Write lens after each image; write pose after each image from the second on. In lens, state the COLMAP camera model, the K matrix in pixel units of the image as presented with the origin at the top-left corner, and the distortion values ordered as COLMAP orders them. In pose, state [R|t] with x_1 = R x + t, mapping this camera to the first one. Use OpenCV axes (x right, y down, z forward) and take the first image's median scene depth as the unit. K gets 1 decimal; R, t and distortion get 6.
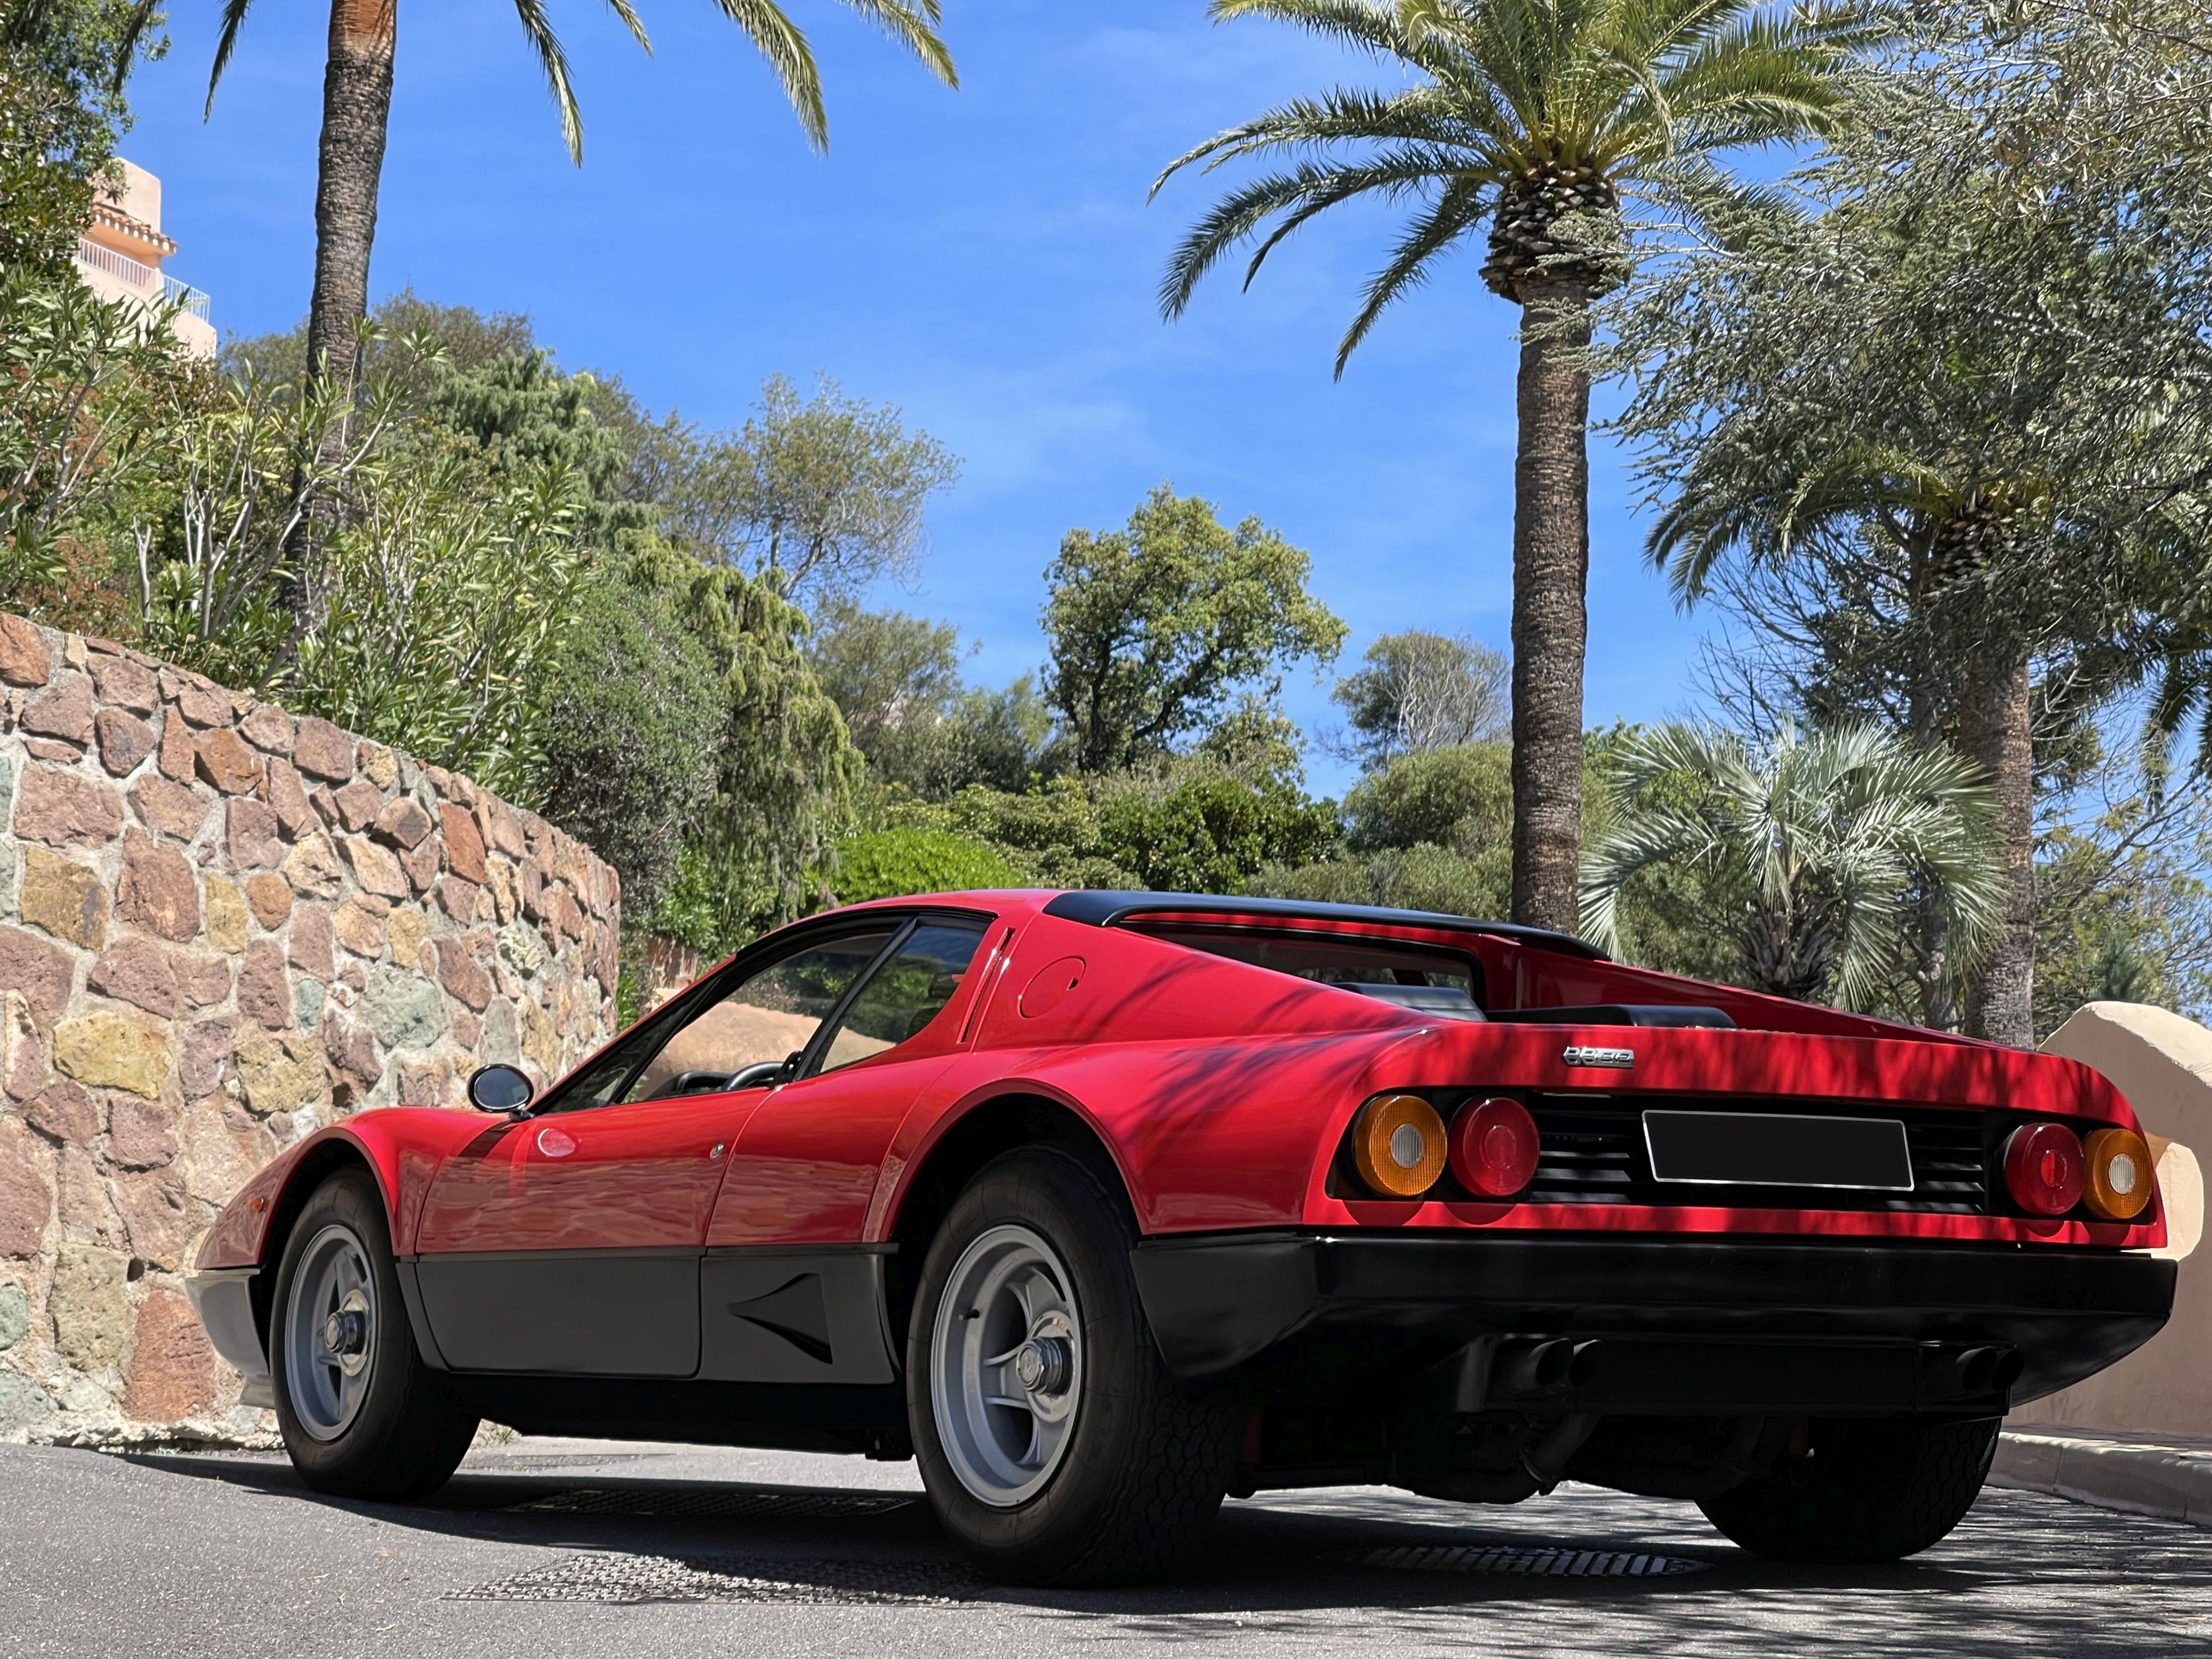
lens RADIAL K [[4443.5, 0, 1106.8], [0, 4443.5, 829.8], [0, 0, 1]] dist [0.101030, 0.000000]
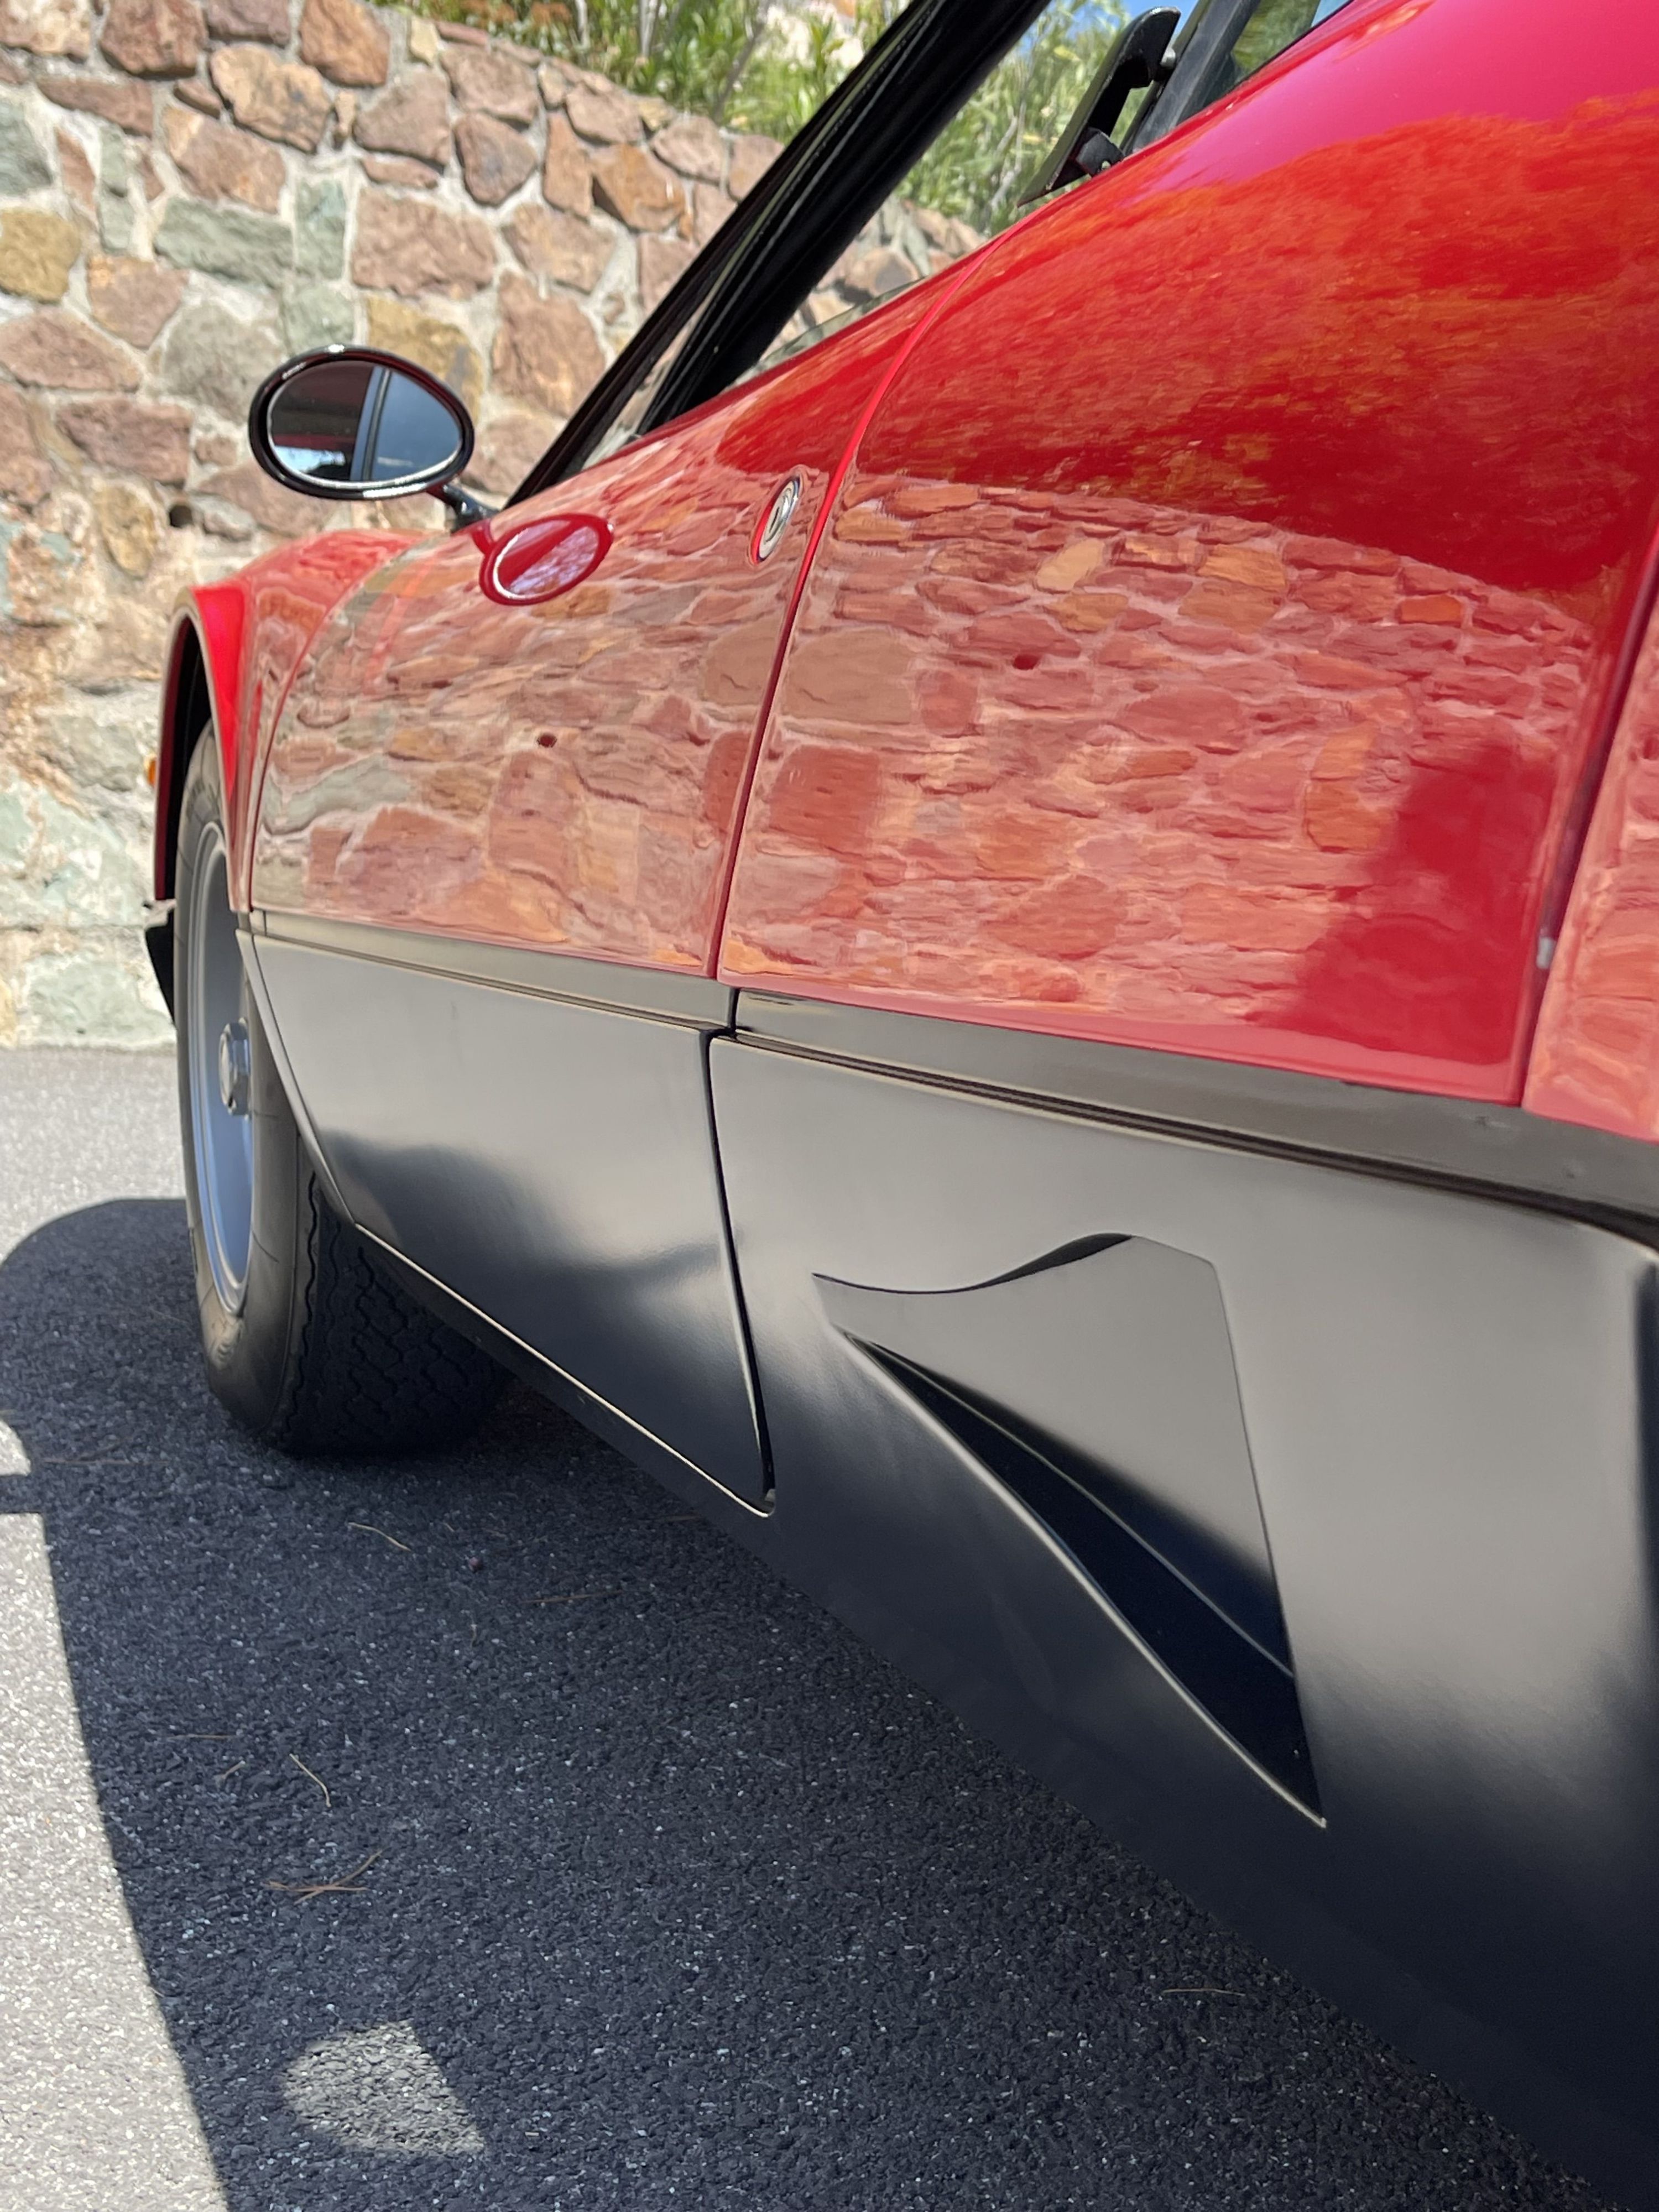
lens RADIAL K [[2921.4, 0, 831.4], [0, 2921.4, 1104.2], [0, 0, 1]] dist [-0.038945, 0.000000]
pose [[0.965367, 0.015108, -0.260460, -0.028388], [0.039422, 0.978412, 0.202867, 0.040786], [0.257902, -0.206109, 0.943931, 0.501162]]
